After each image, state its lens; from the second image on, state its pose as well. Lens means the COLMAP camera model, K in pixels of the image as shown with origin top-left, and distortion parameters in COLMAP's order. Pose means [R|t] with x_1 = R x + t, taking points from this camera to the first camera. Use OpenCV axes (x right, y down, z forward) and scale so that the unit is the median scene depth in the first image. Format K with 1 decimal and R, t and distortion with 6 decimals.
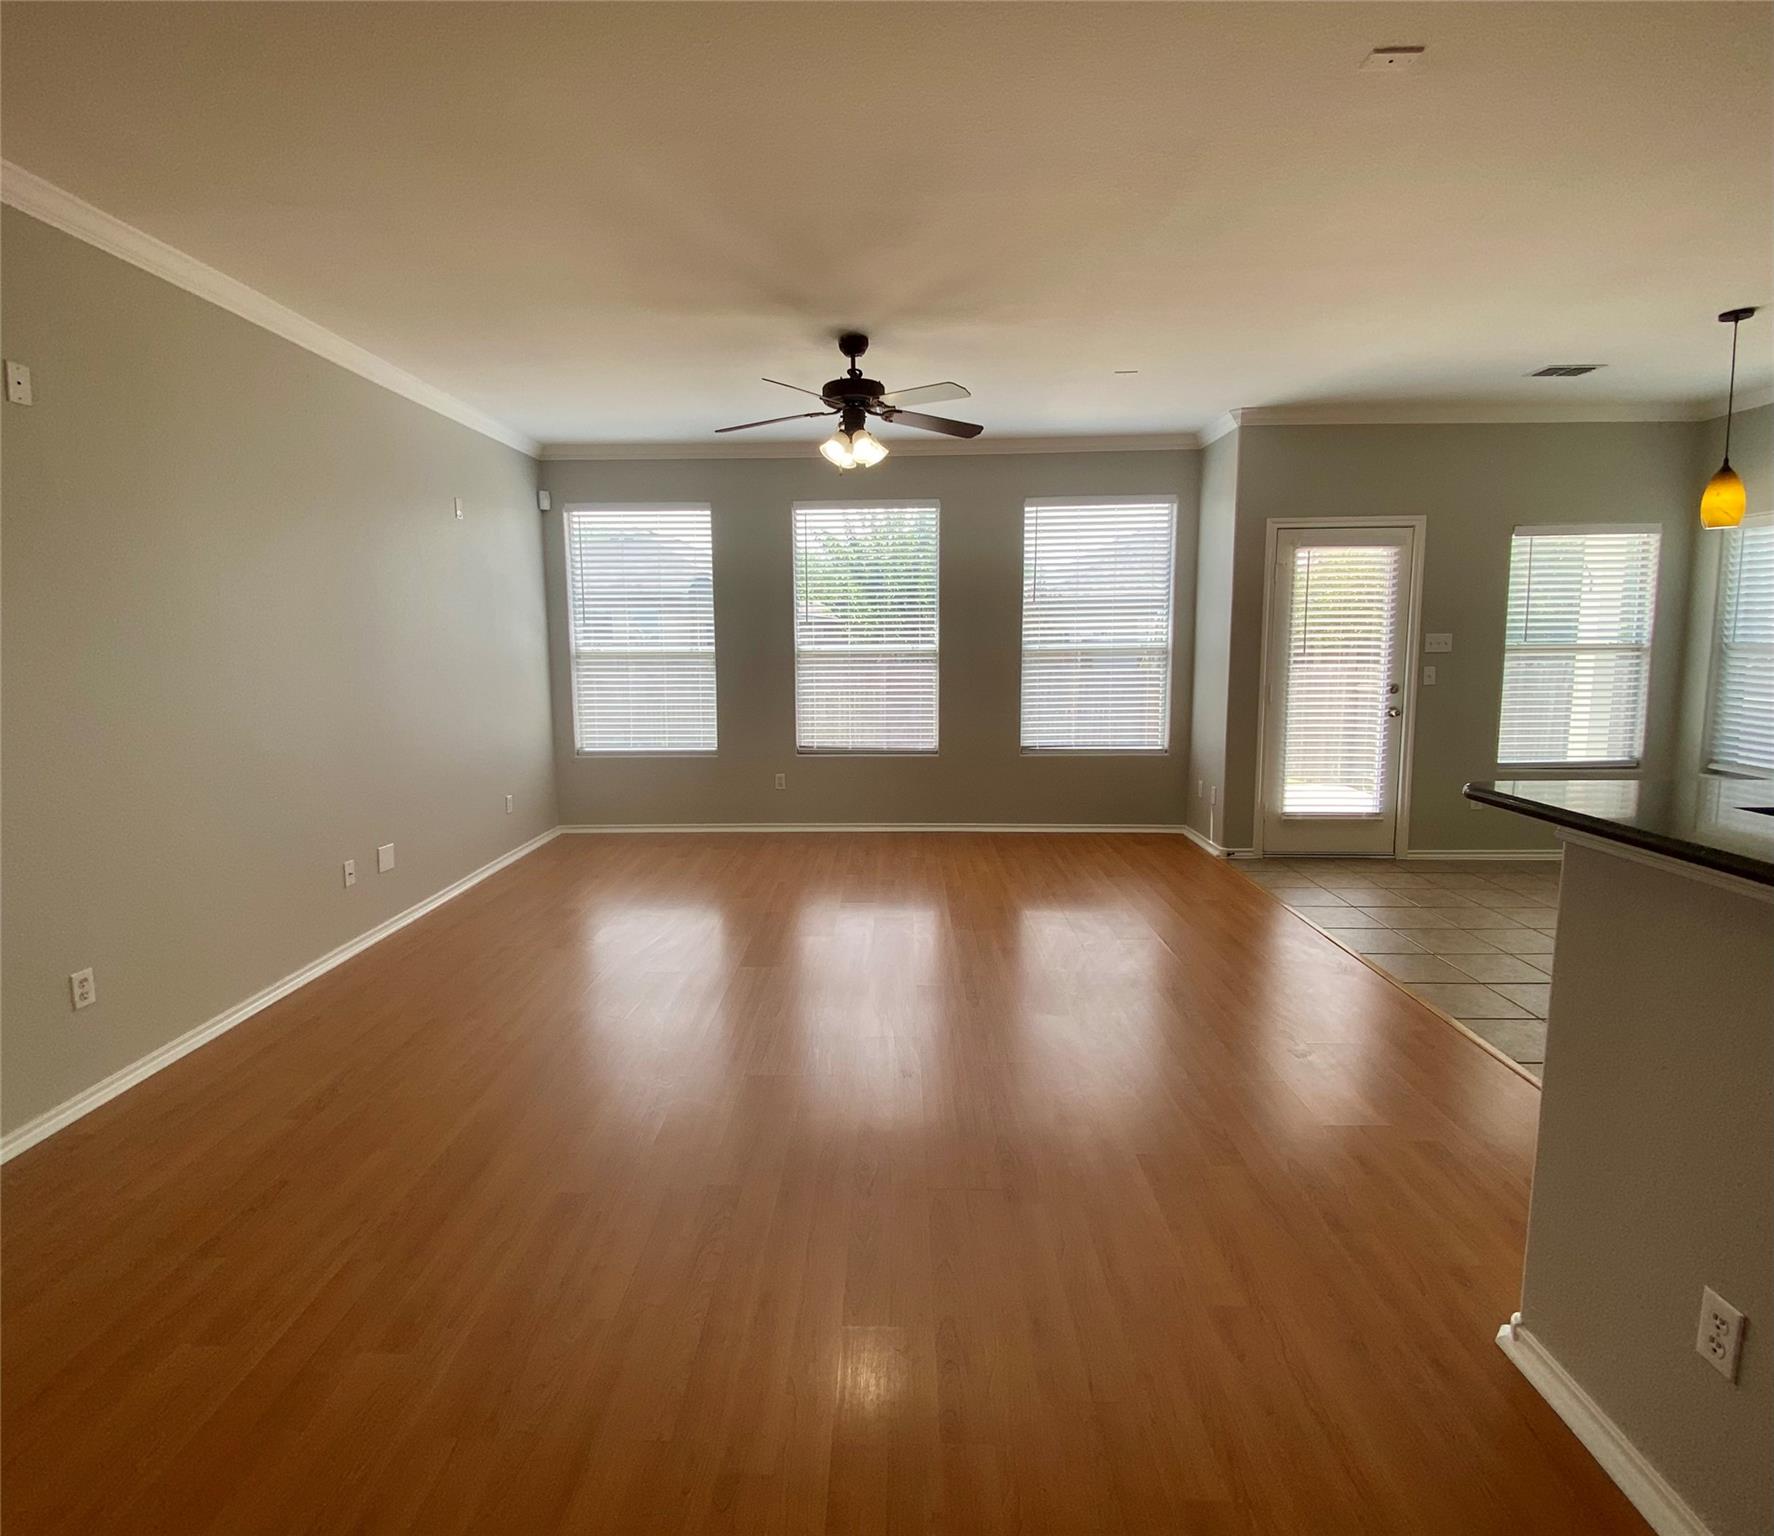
lens RADIAL K [[863.6, 0, 853.0], [0, 863.6, 728.0], [0, 0, 1]] dist [-0.003940, -0.001154]
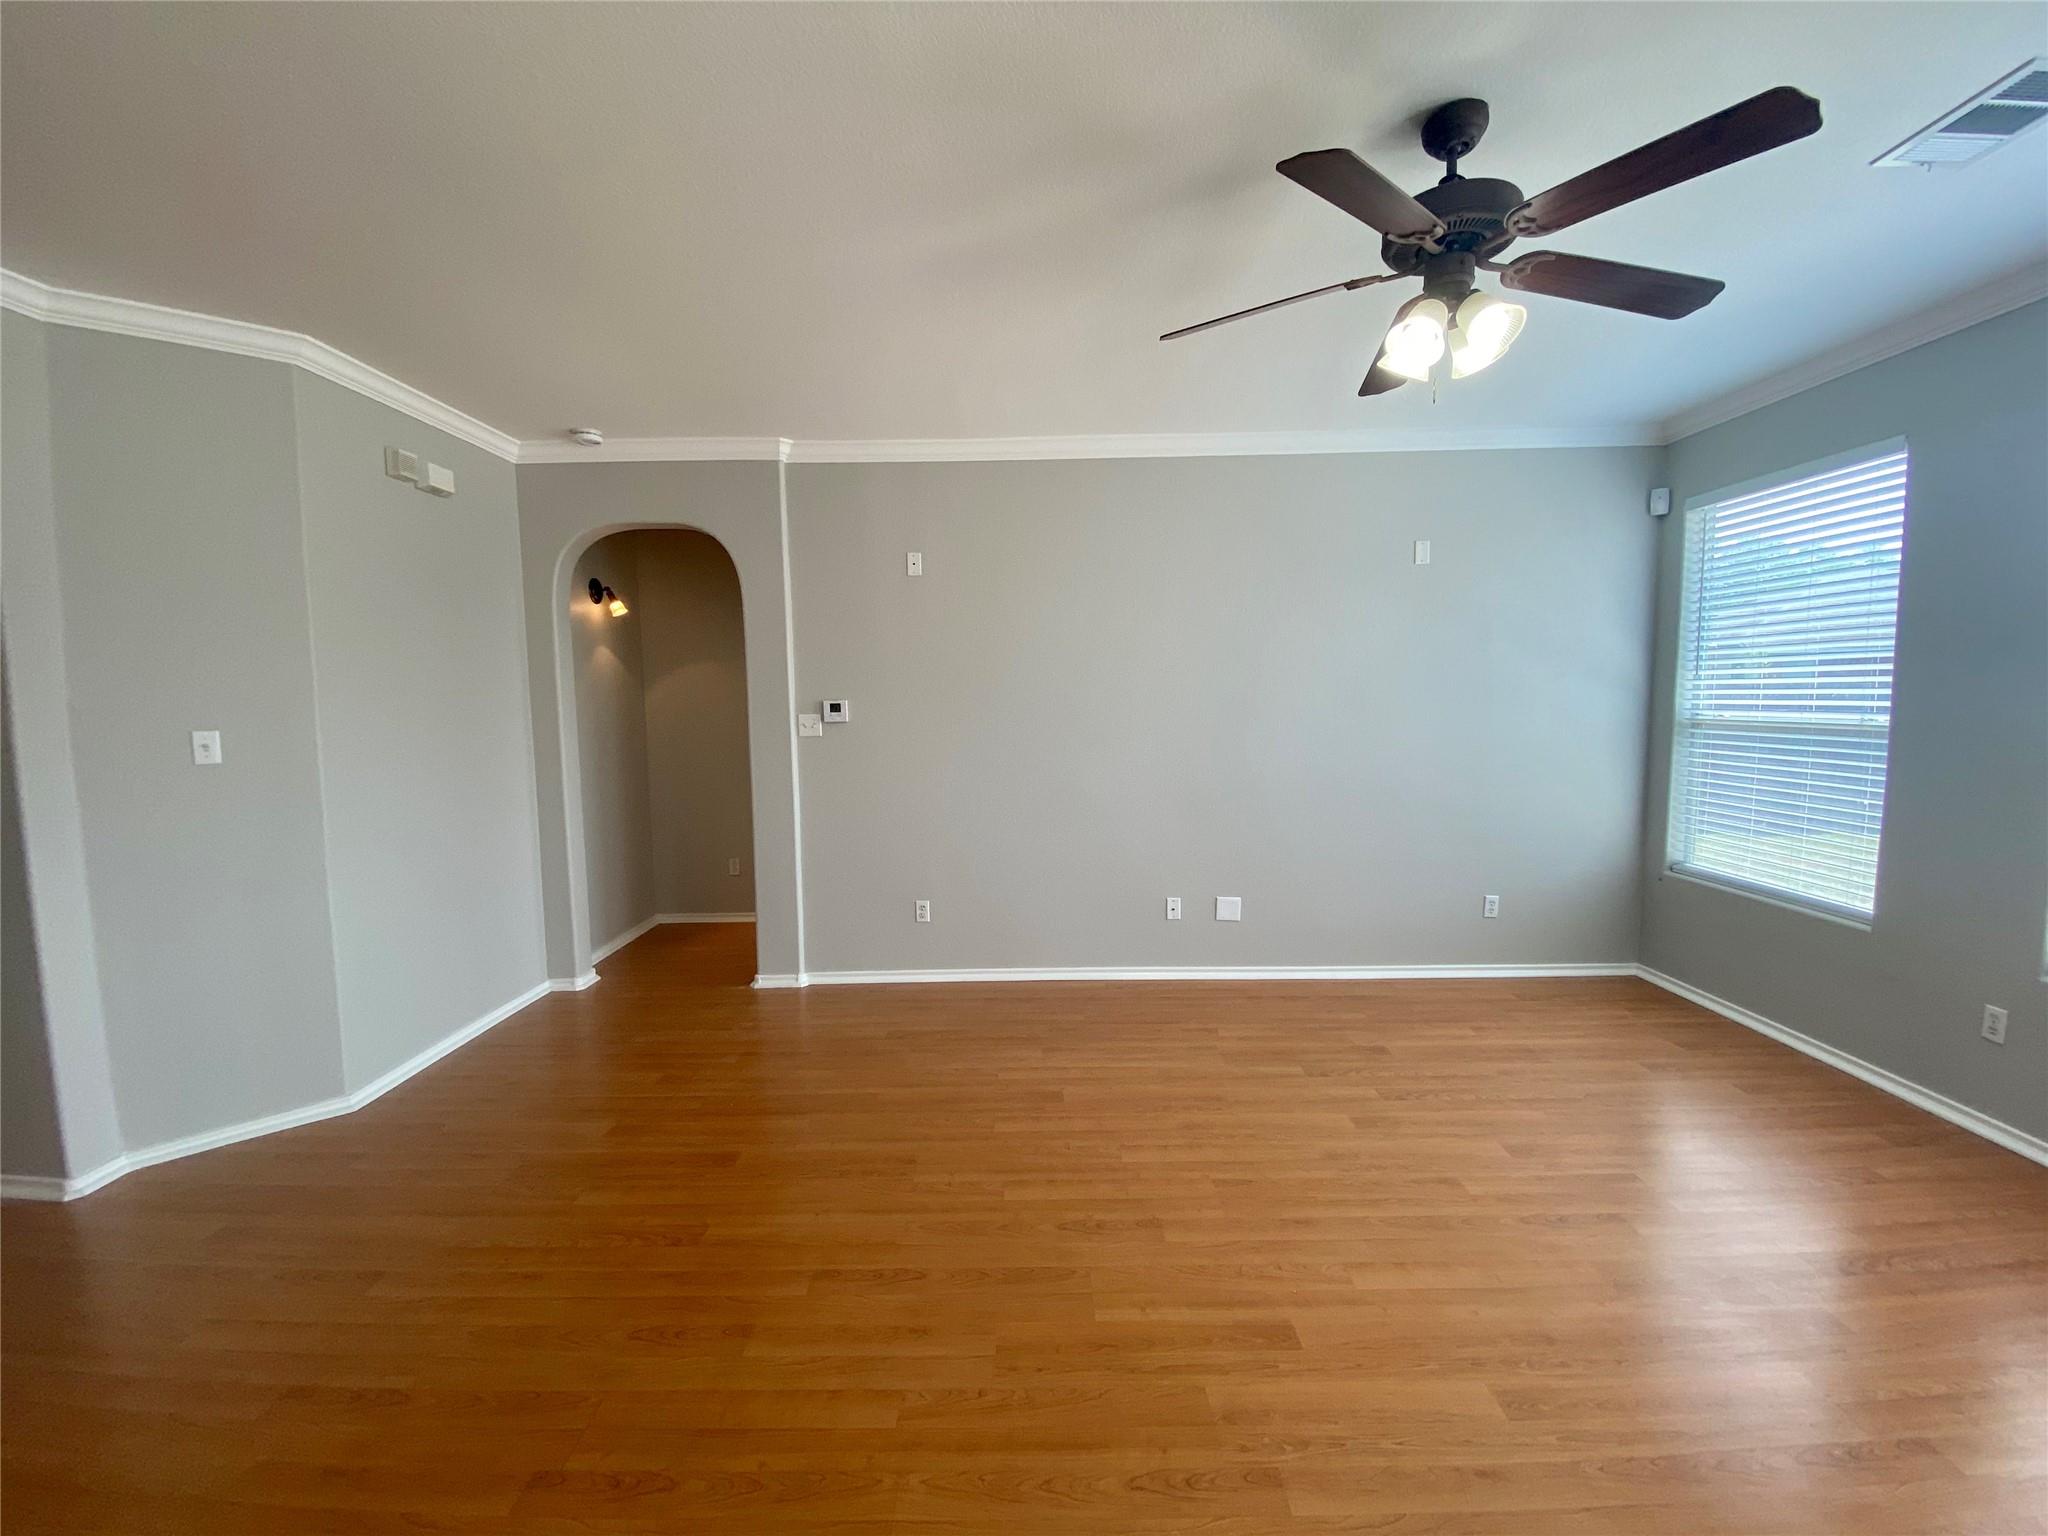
lens RADIAL K [[829.5, 0, 1026.1], [0, 829.5, 776.4], [0, 0, 1]] dist [-0.007220, -0.008842]
pose [[0.032364, 0.099566, -0.994505, 0.348483], [-0.088954, 0.991364, 0.096356, -0.067755], [0.995510, 0.085347, 0.040942, 0.533873]]
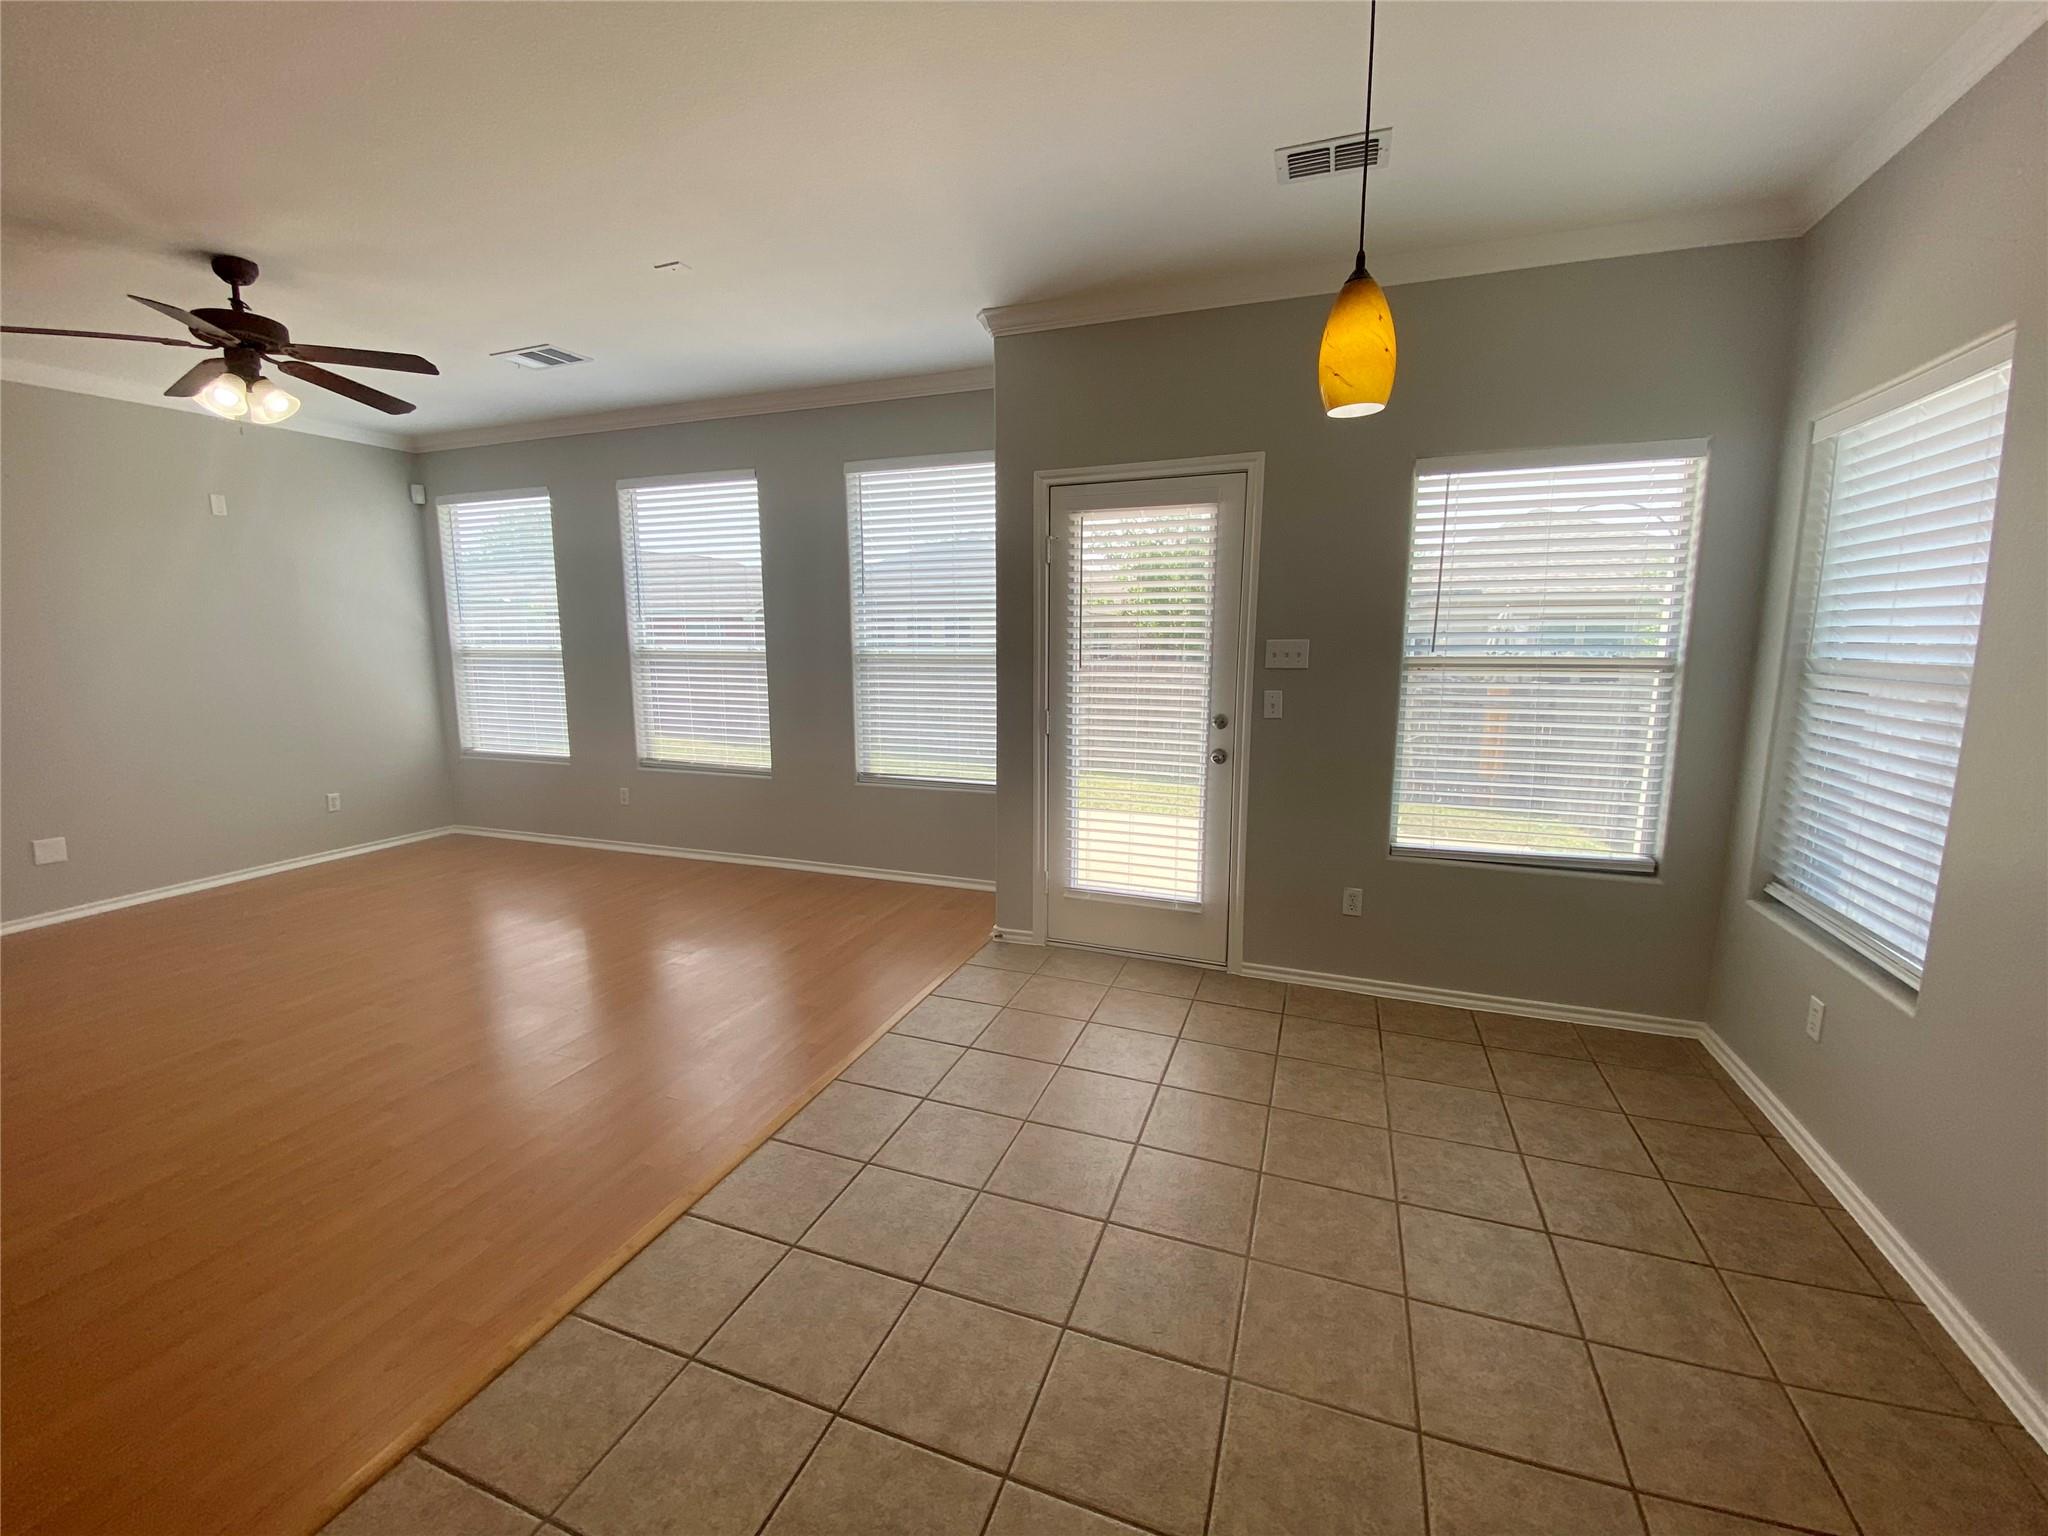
lens RADIAL K [[829.5, 0, 1010.1], [0, 829.5, 777.0], [0, 0, 1]] dist [-0.007220, -0.008842]
pose [[0.949378, 0.062930, -0.307767, 0.662385], [-0.044567, 0.996801, 0.066341, -0.037919], [0.310957, -0.049266, 0.949146, 0.337003]]
